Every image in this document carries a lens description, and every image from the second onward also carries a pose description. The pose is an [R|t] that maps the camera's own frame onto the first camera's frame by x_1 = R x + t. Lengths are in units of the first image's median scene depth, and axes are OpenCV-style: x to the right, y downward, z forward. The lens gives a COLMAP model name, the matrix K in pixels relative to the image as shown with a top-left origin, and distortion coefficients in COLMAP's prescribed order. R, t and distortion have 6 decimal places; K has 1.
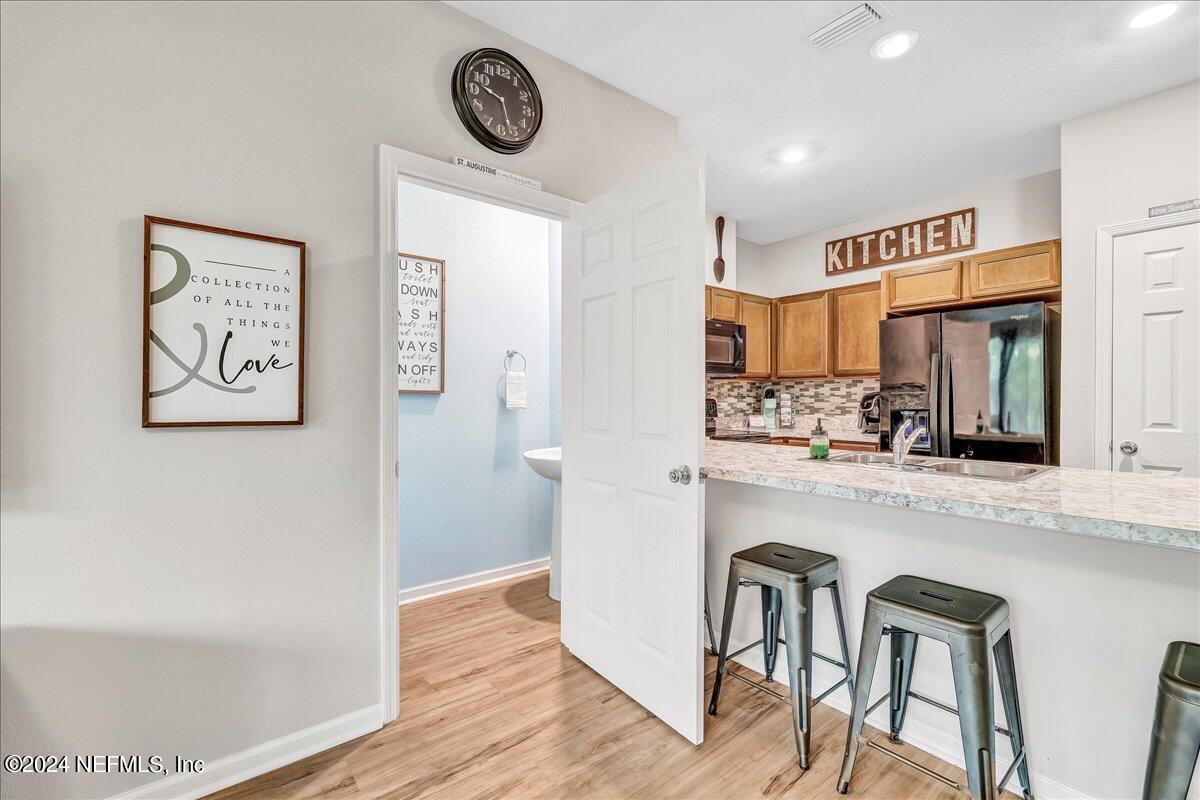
lens RADIAL K [[525.8, 0, 599.2], [0, 525.8, 401.1], [0, 0, 1]] dist [-0.000589, 0.000088]
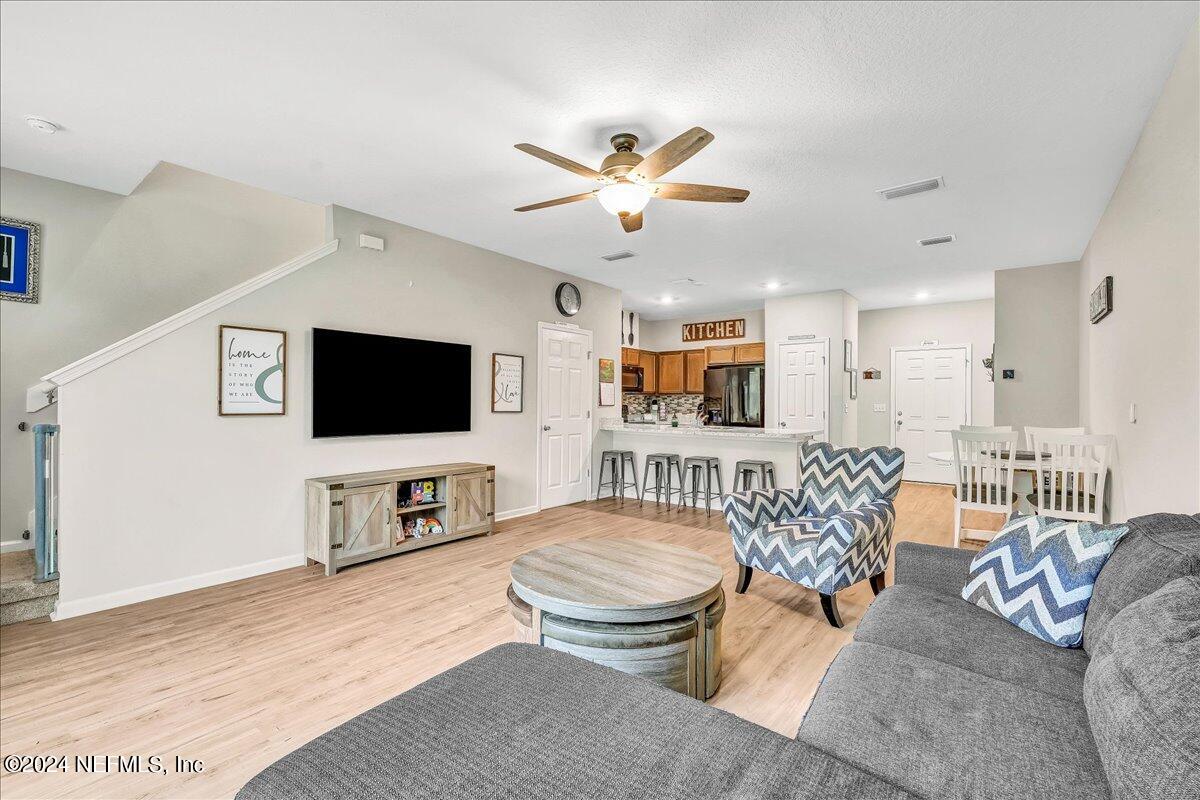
lens RADIAL K [[525.8, 0, 599.2], [0, 525.8, 401.1], [0, 0, 1]] dist [-0.000589, 0.000088]
pose [[0.974896, 0.006447, 0.222568, -0.328457], [-0.004267, 0.999938, -0.010274, 0.002564], [-0.222621, 0.009066, 0.974863, -0.901513]]
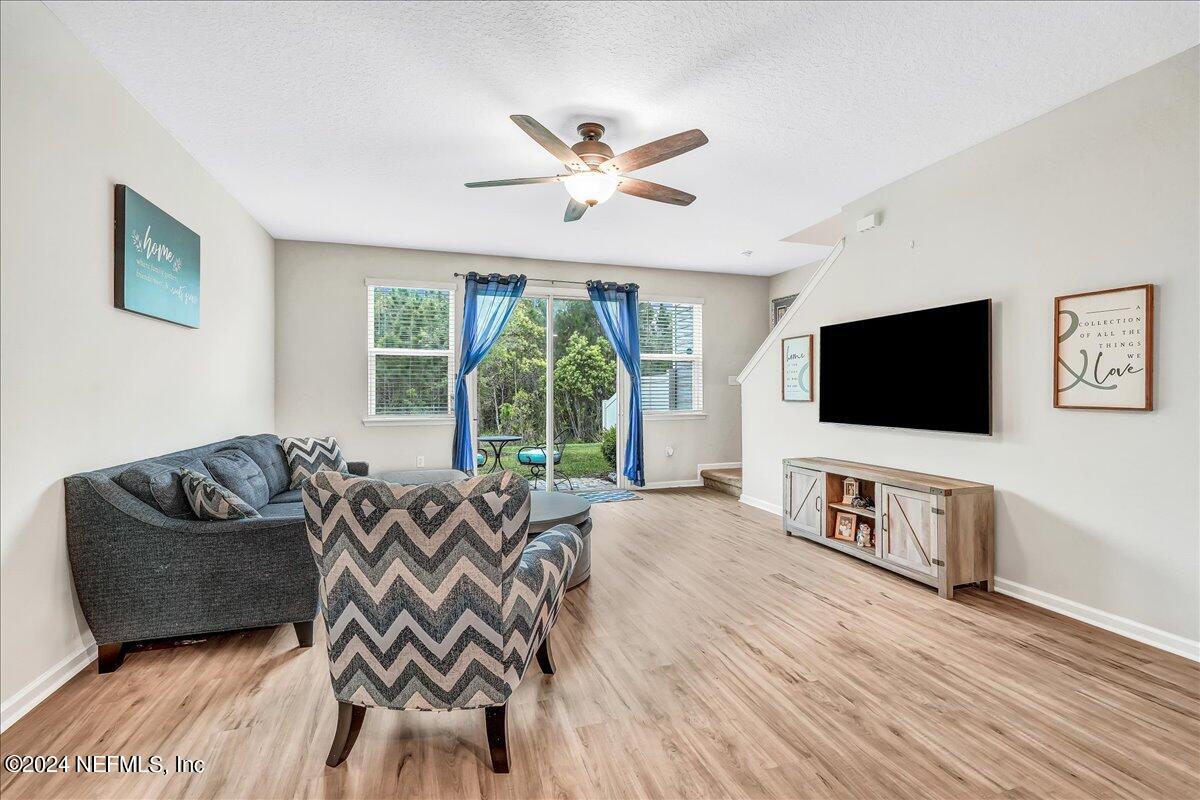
lens RADIAL K [[531.3, 0, 603.6], [0, 531.3, 389.8], [0, 0, 1]] dist [-0.000325, 0.000211]
pose [[-0.358460, -0.004598, -0.933534, 0.525044], [-0.005787, 0.999980, -0.002703, -0.000372], [0.933527, 0.004434, -0.358479, 0.053116]]
